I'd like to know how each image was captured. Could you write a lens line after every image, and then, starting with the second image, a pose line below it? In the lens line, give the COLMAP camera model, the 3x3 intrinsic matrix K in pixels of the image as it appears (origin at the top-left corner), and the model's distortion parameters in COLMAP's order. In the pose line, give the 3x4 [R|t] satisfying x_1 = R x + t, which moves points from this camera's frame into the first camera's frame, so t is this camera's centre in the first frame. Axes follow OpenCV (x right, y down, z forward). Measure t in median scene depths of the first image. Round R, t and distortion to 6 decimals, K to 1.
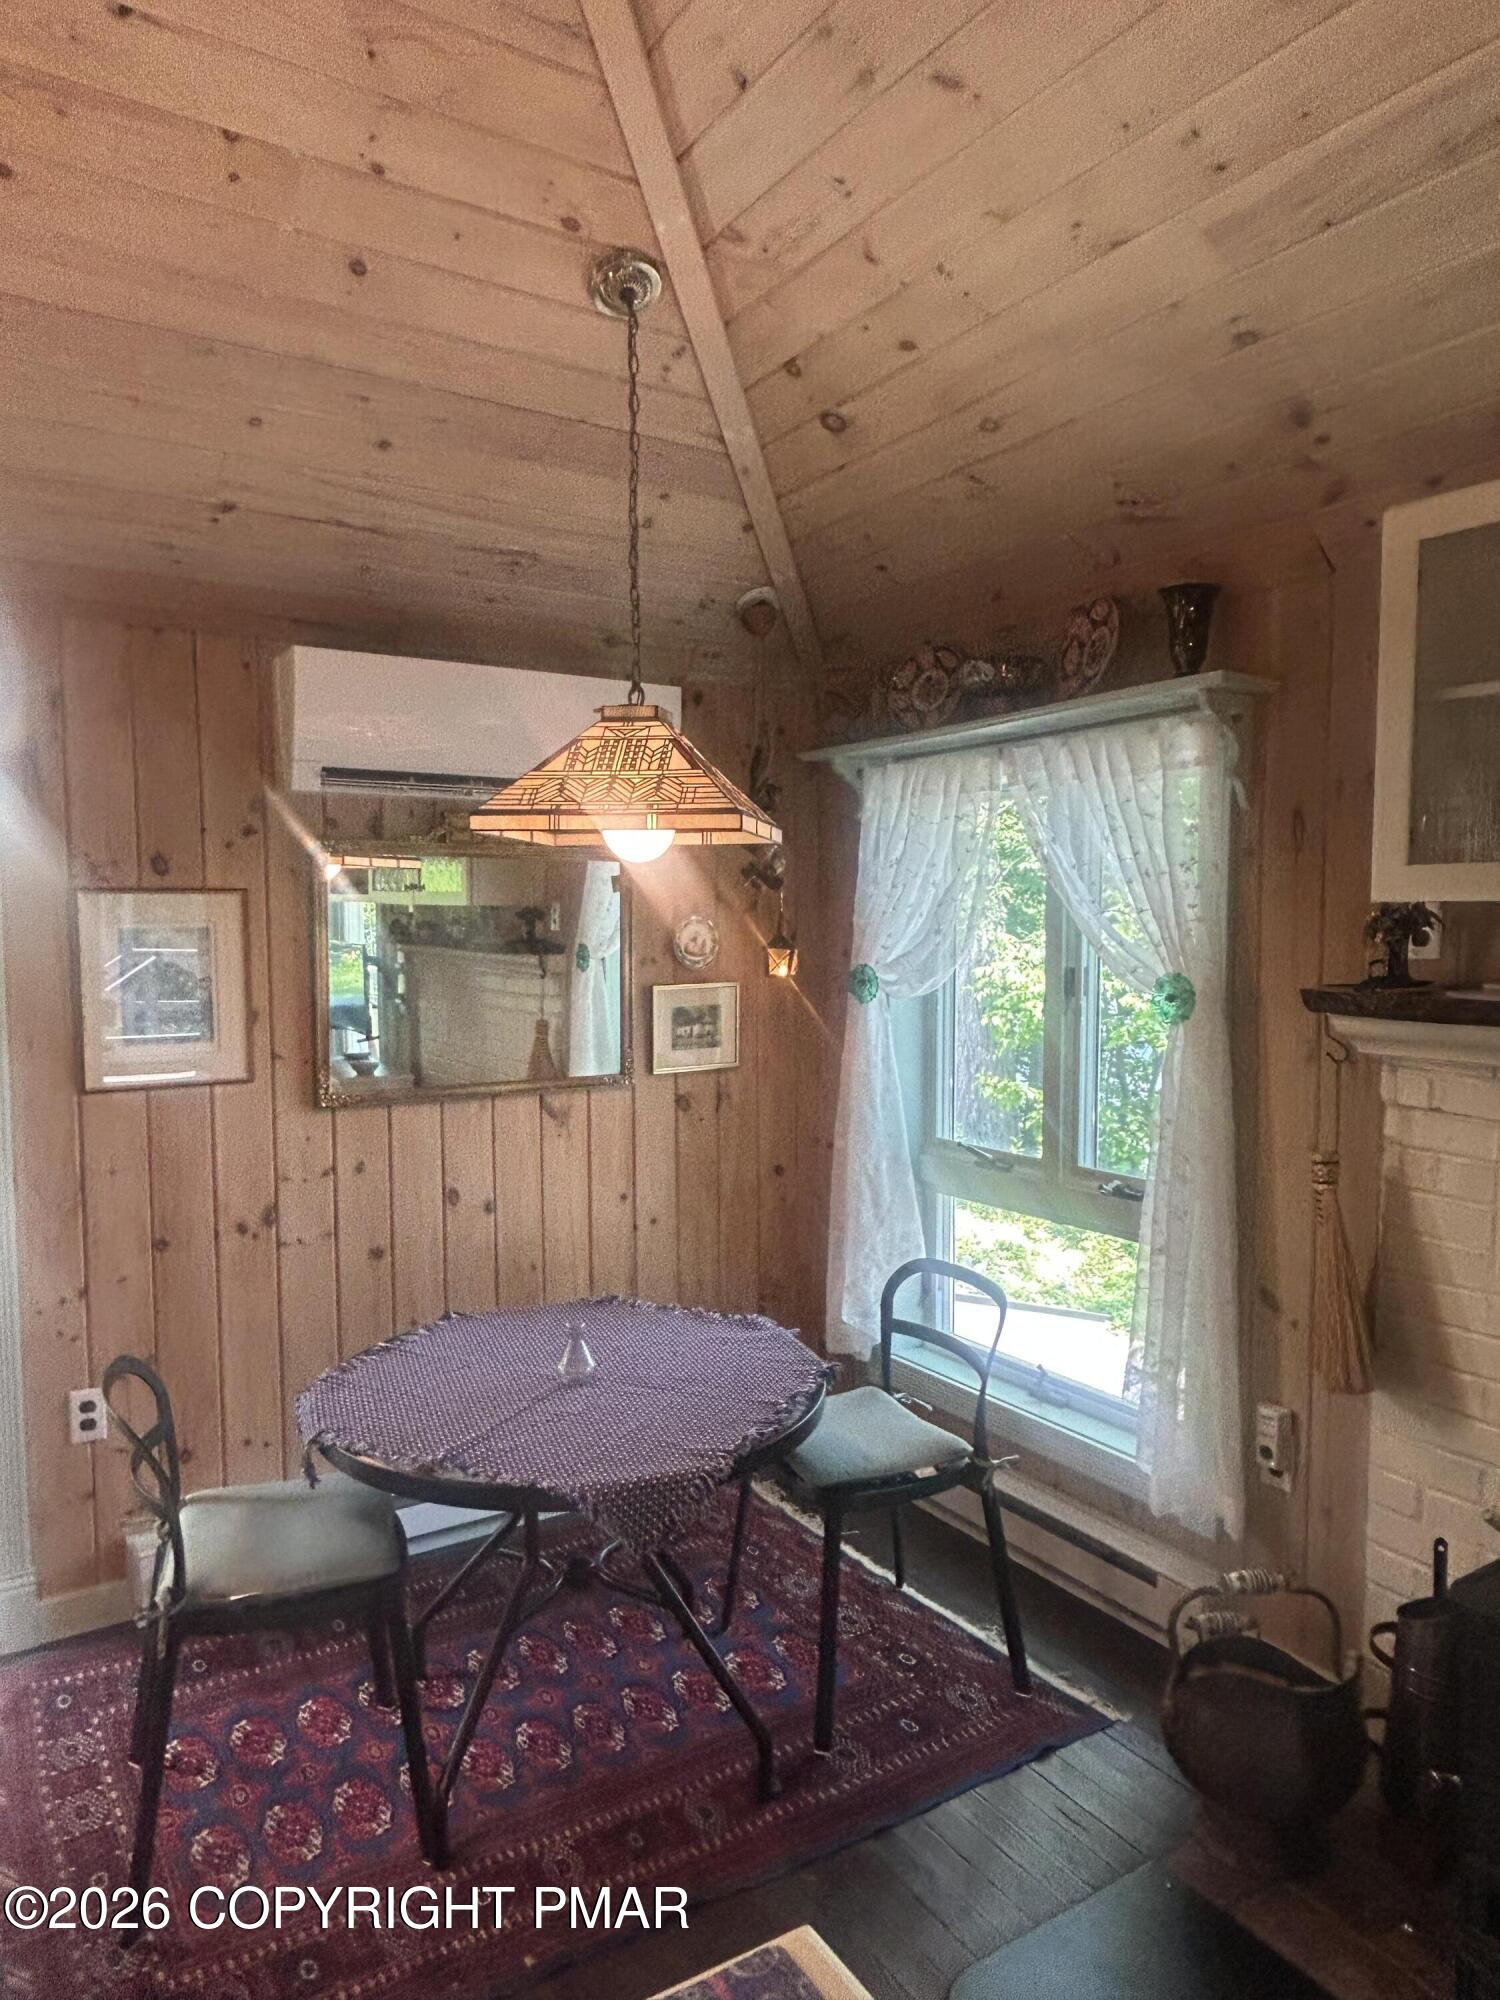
lens RADIAL K [[1335.3, 0, 743.8], [0, 1335.3, 1016.1], [0, 0, 1]] dist [-0.002959, -0.007481]
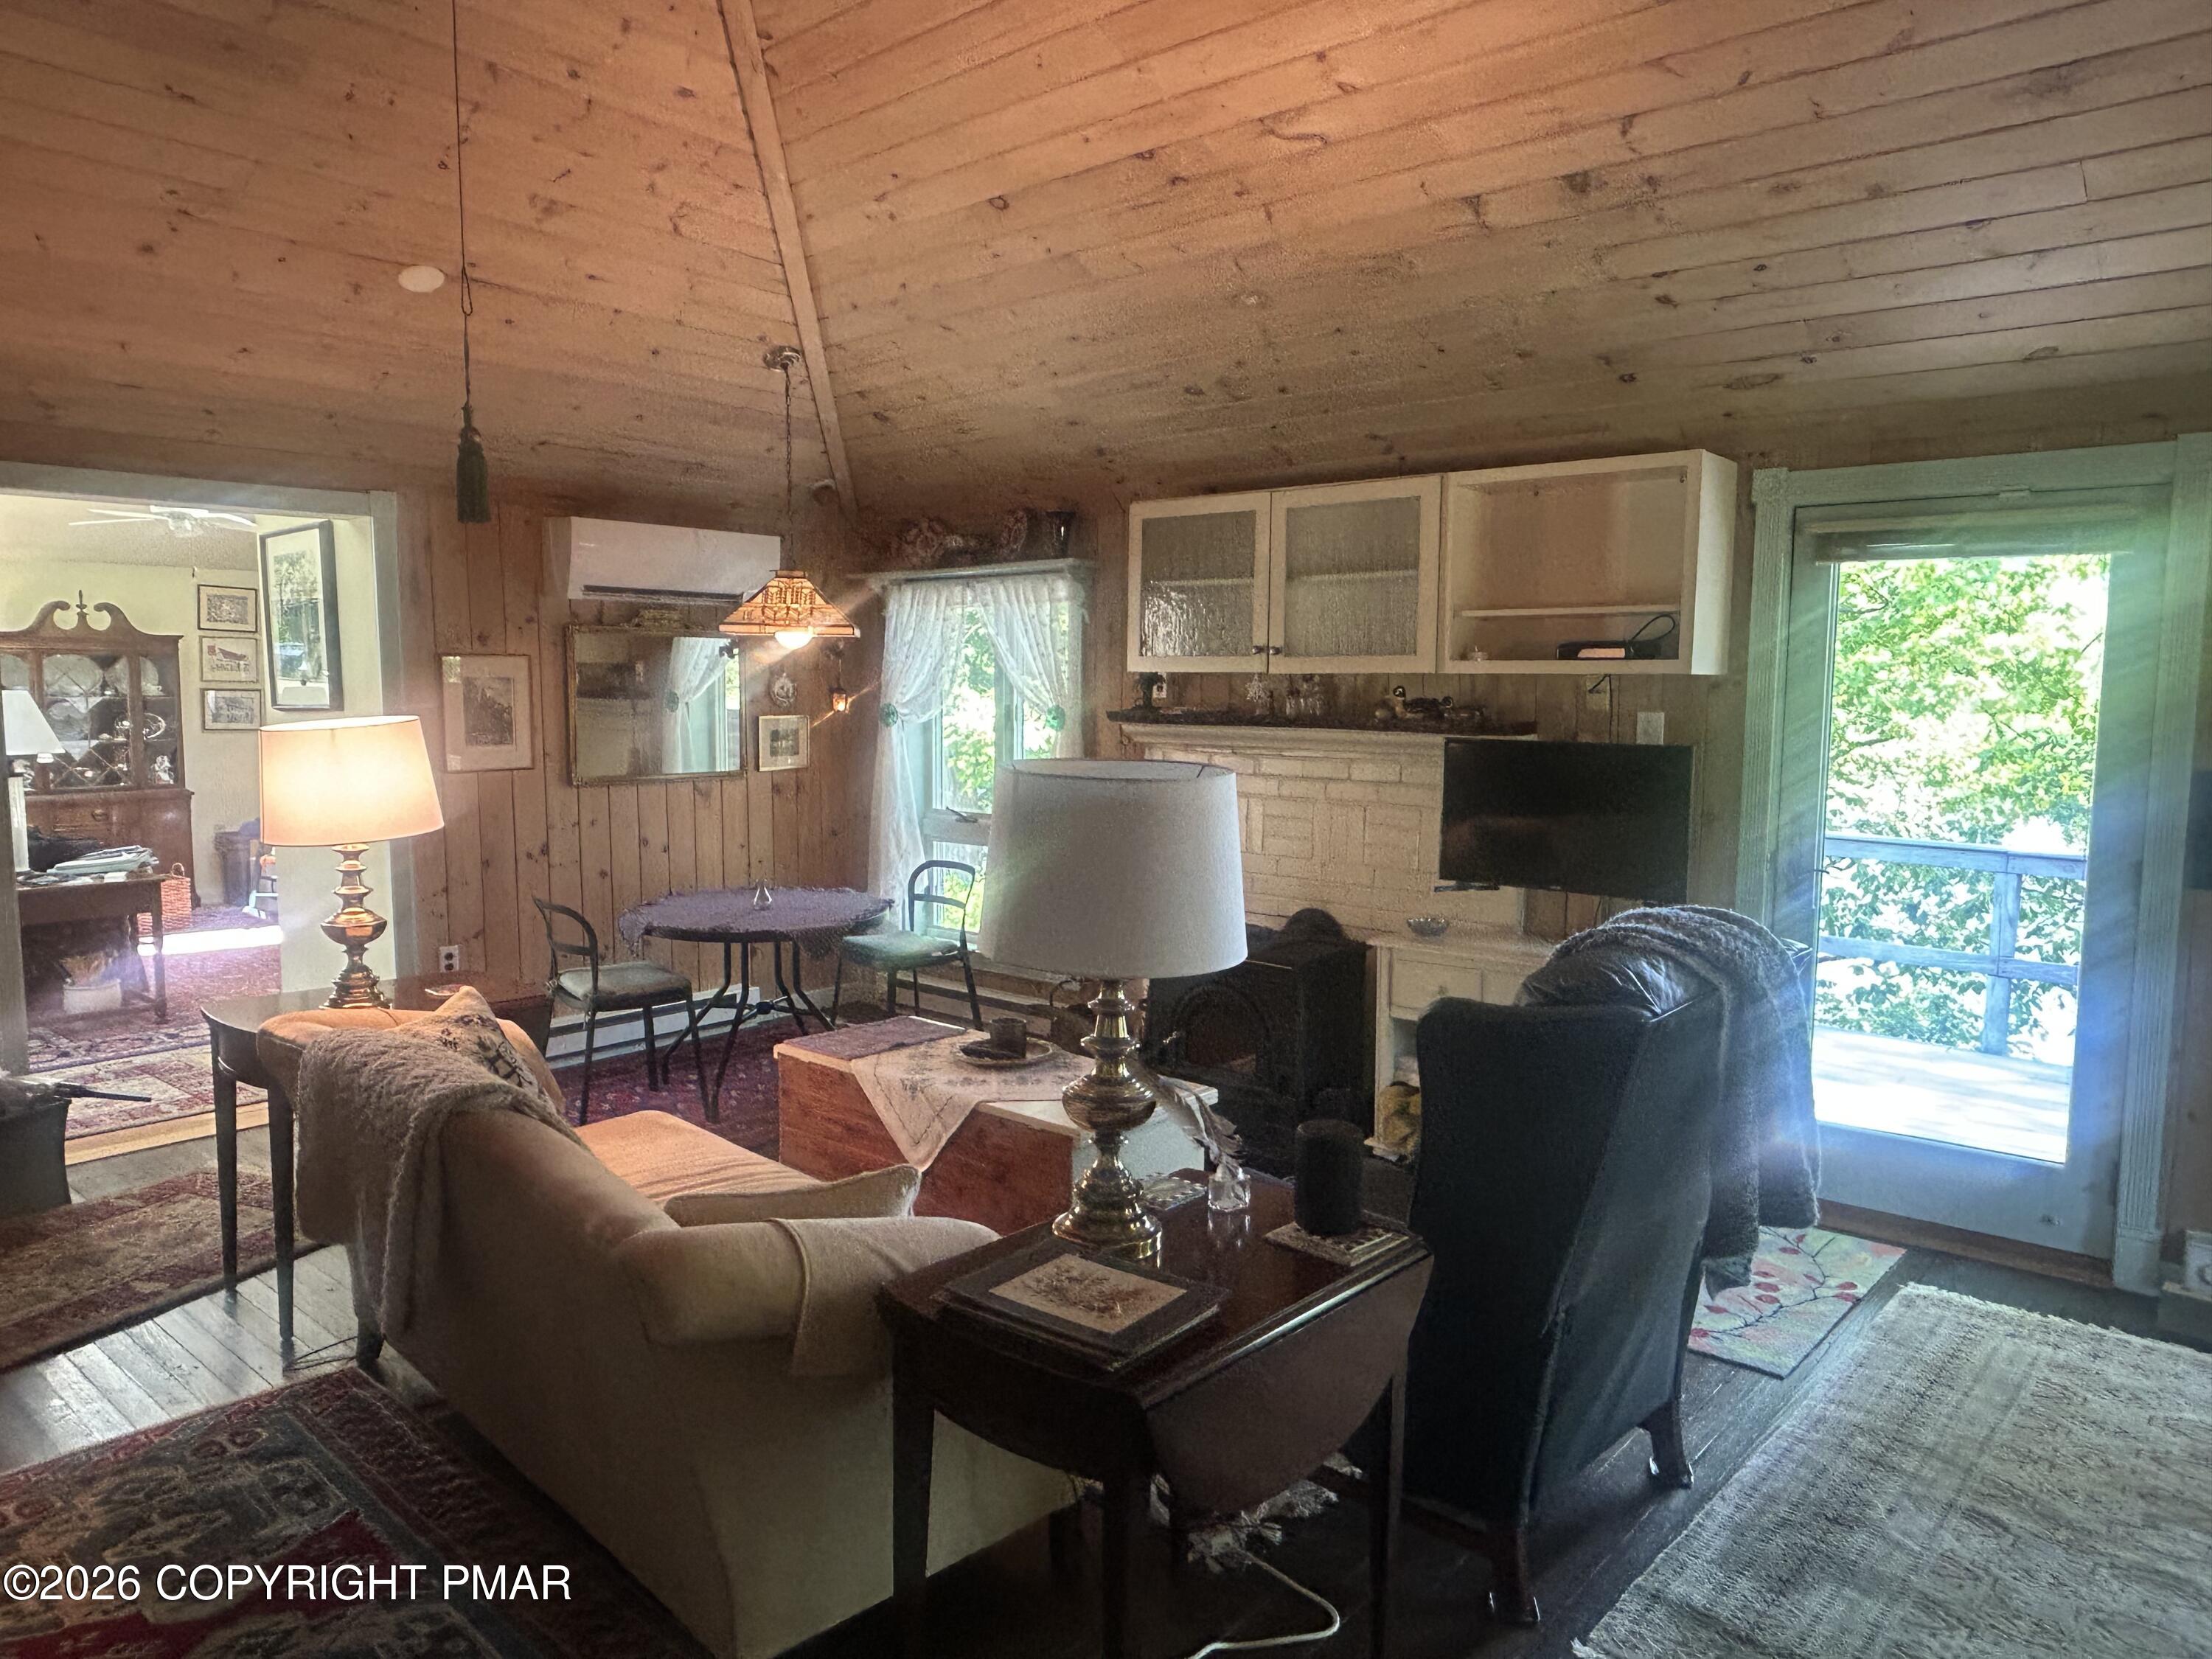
lens RADIAL K [[1476.8, 0, 1111.9], [0, 1476.8, 839.6], [0, 0, 1]] dist [-0.002959, -0.007481]
pose [[0.957762, -0.020504, 0.286831, -0.203036], [0.009793, 0.999202, 0.038728, 0.072398], [-0.287397, -0.034283, 0.957198, -0.988258]]
